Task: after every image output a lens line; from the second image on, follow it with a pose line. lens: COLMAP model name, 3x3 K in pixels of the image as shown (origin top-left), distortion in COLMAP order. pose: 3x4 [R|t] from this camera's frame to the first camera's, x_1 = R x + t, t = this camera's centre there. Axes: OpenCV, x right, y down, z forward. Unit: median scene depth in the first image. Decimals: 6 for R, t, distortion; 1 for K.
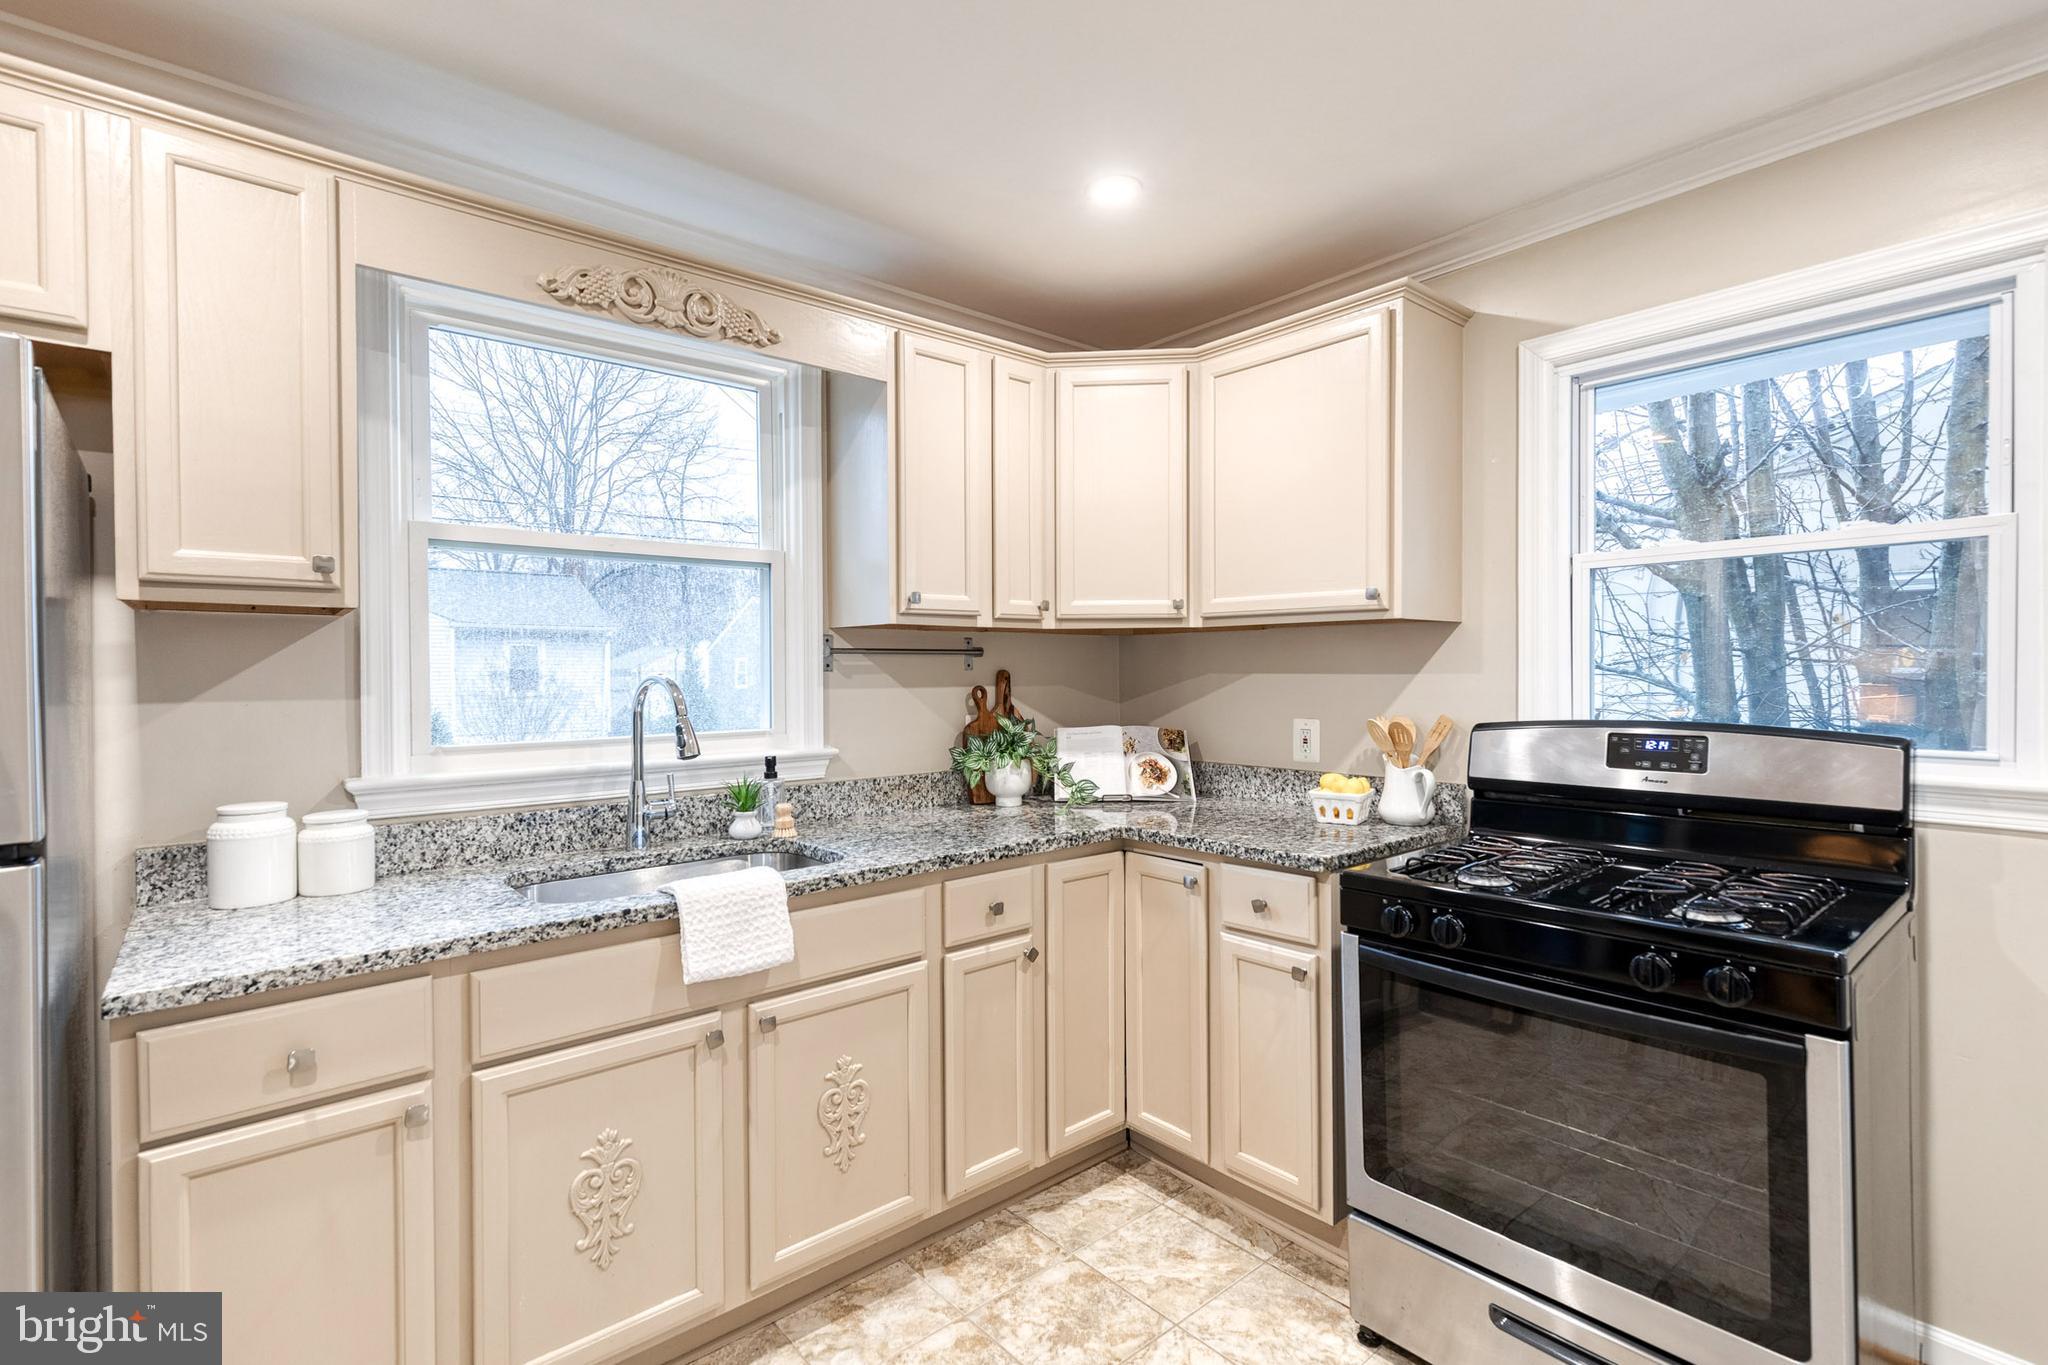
lens RADIAL K [[942.8, 0, 1031.5], [0, 942.8, 676.0], [0, 0, 1]] dist [0.009894, -0.000214]
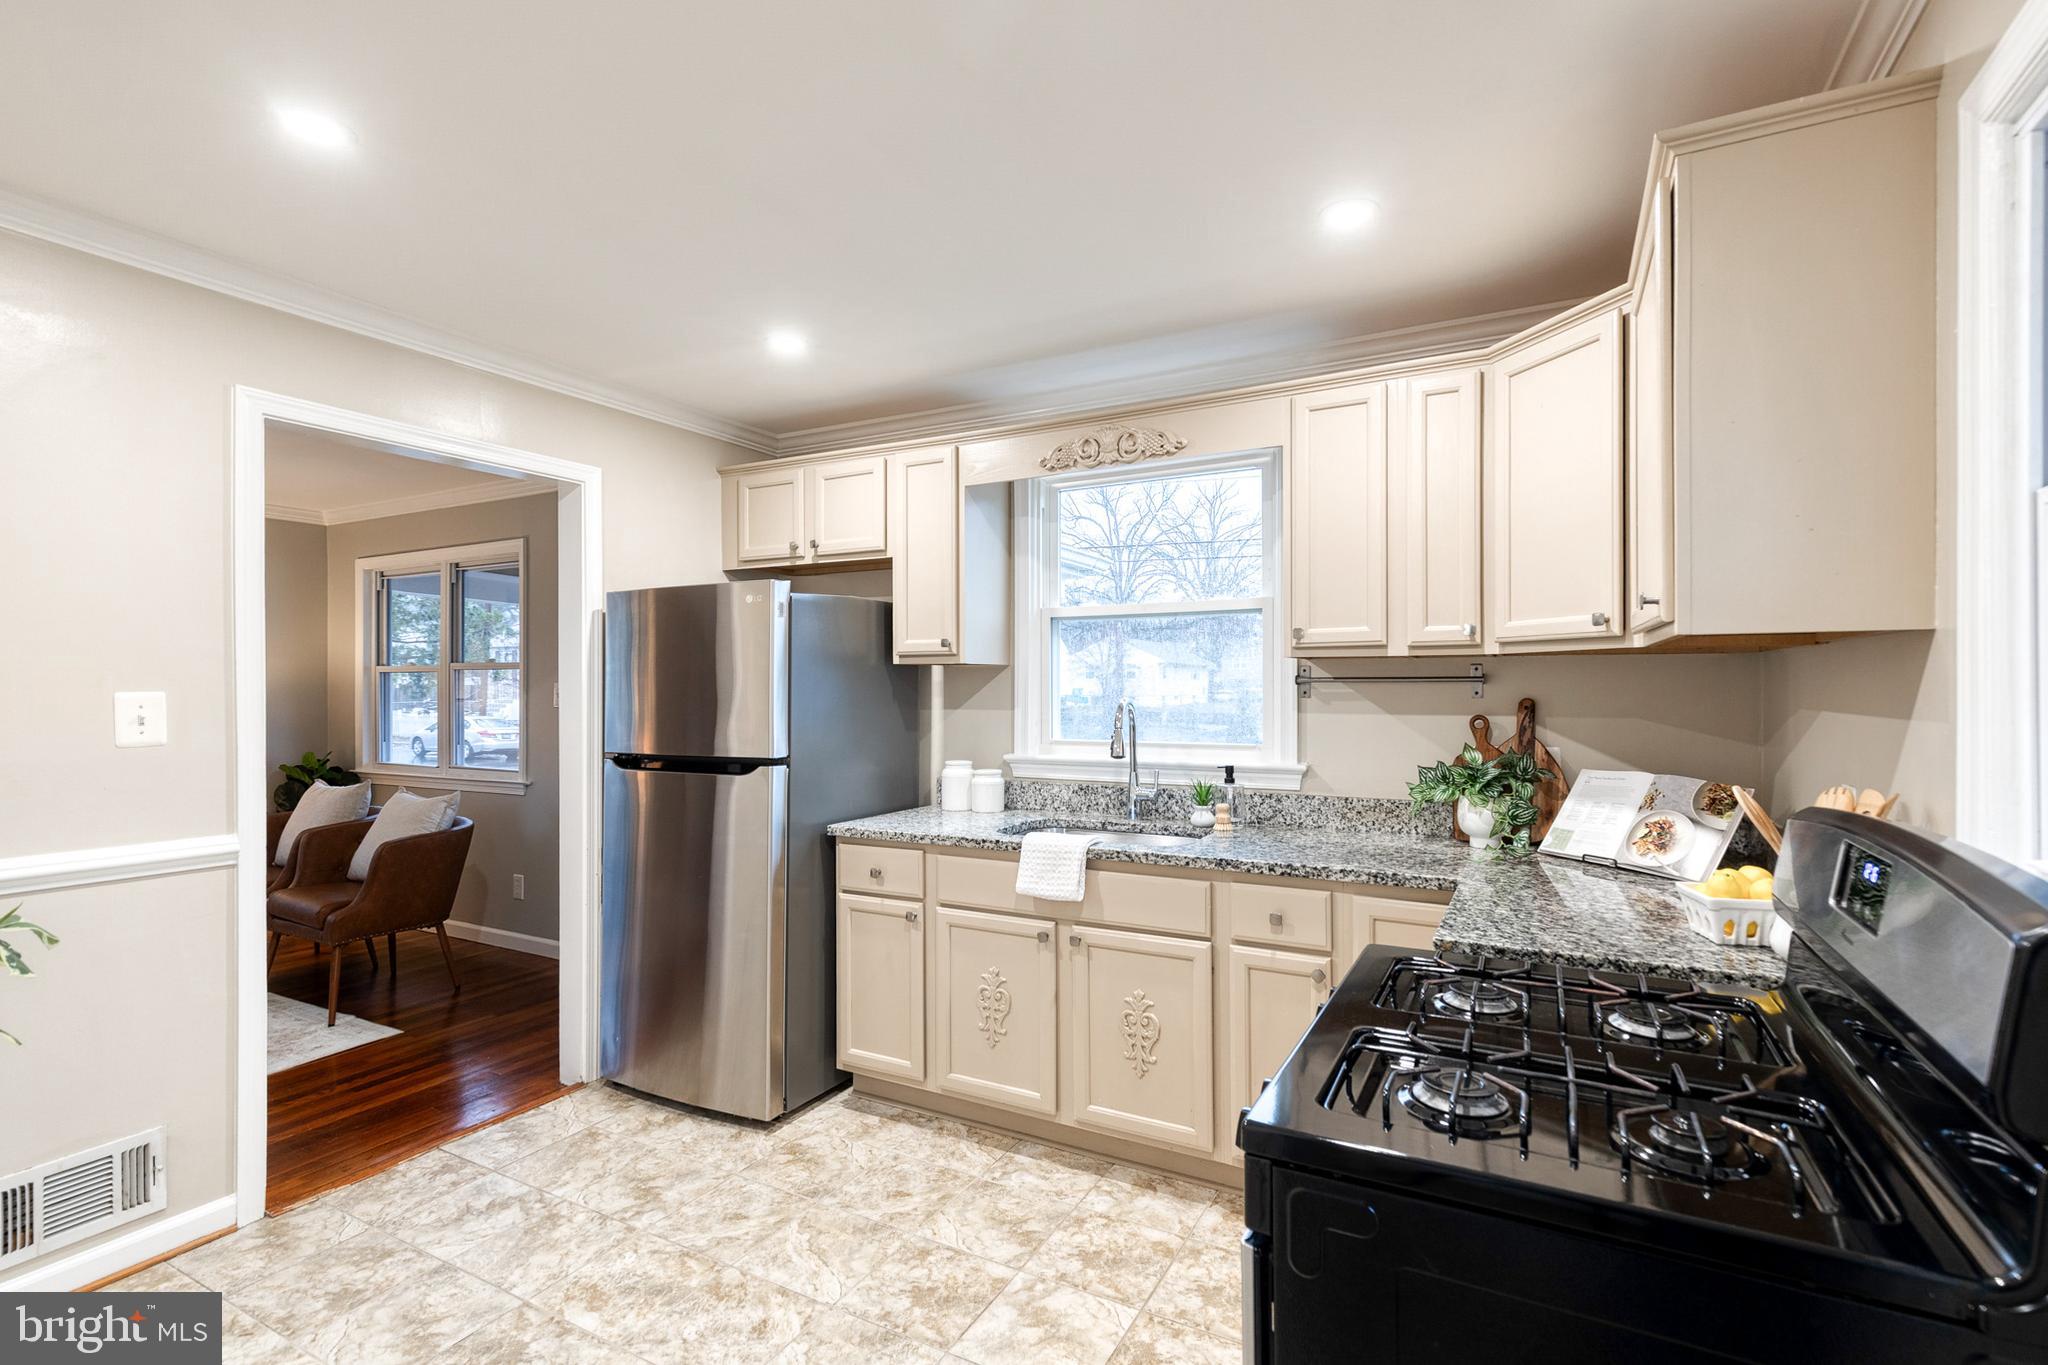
lens RADIAL K [[939.4, 0, 1038.9], [0, 939.4, 679.9], [0, 0, 1]] dist [0.008122, -0.000531]
pose [[0.360101, 0.001082, -0.932913, 0.846692], [-0.005317, 0.999985, -0.000893, -0.027482], [0.932898, 0.005281, 0.360102, 0.336251]]
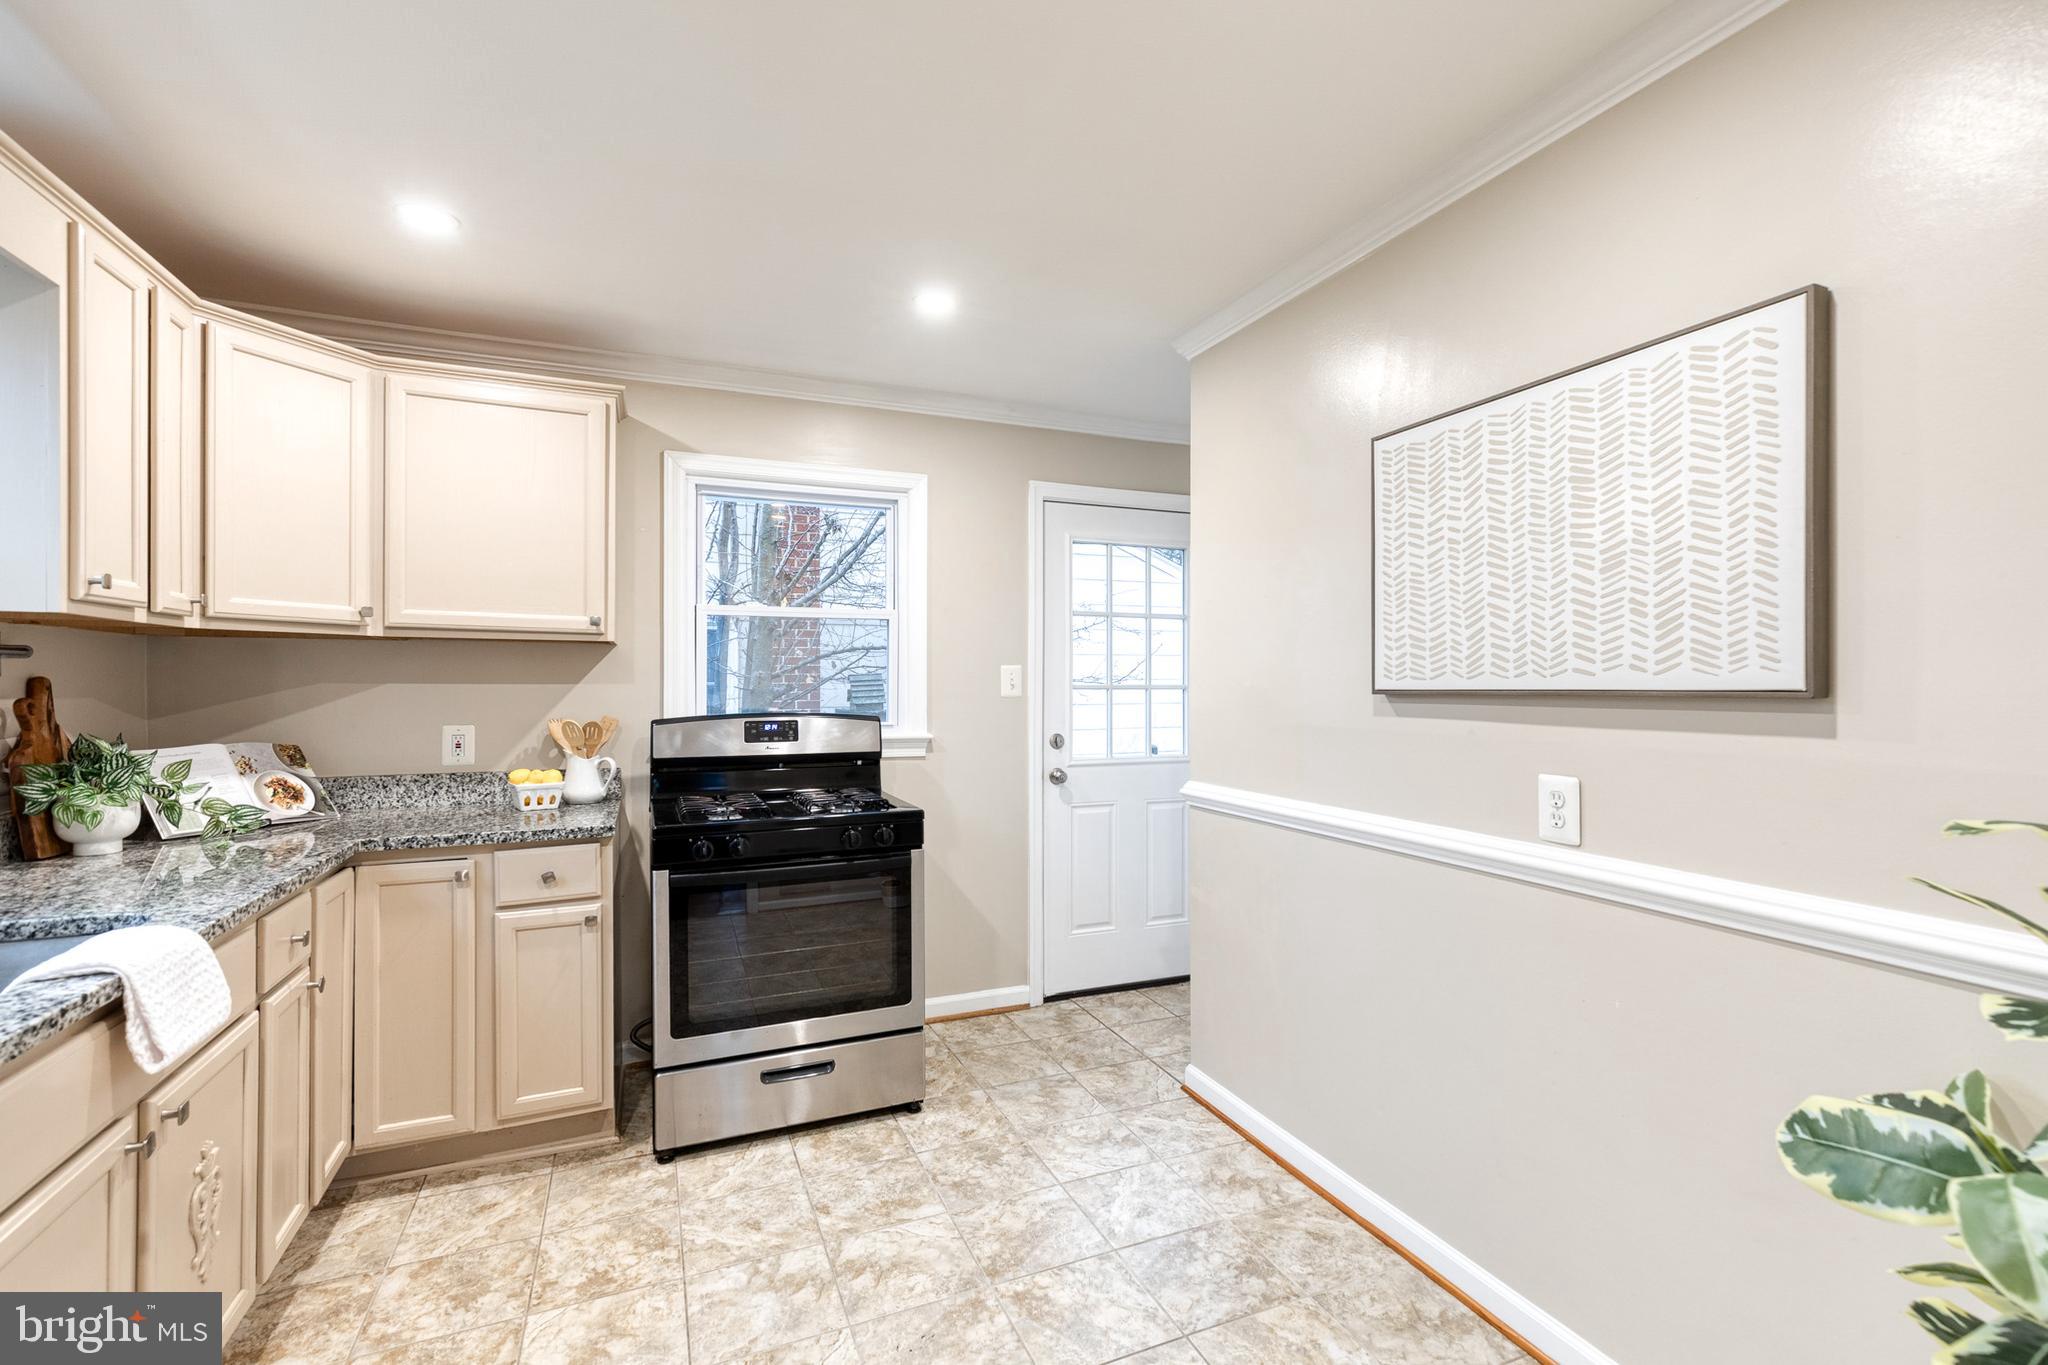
lens RADIAL K [[939.4, 0, 1038.9], [0, 939.4, 679.9], [0, 0, 1]] dist [0.008122, -0.000531]
pose [[0.296762, 0.010059, 0.954899, -0.668885], [0.001699, 0.999937, -0.011062, 0.007605], [-0.954950, 0.004905, 0.296726, 0.049348]]
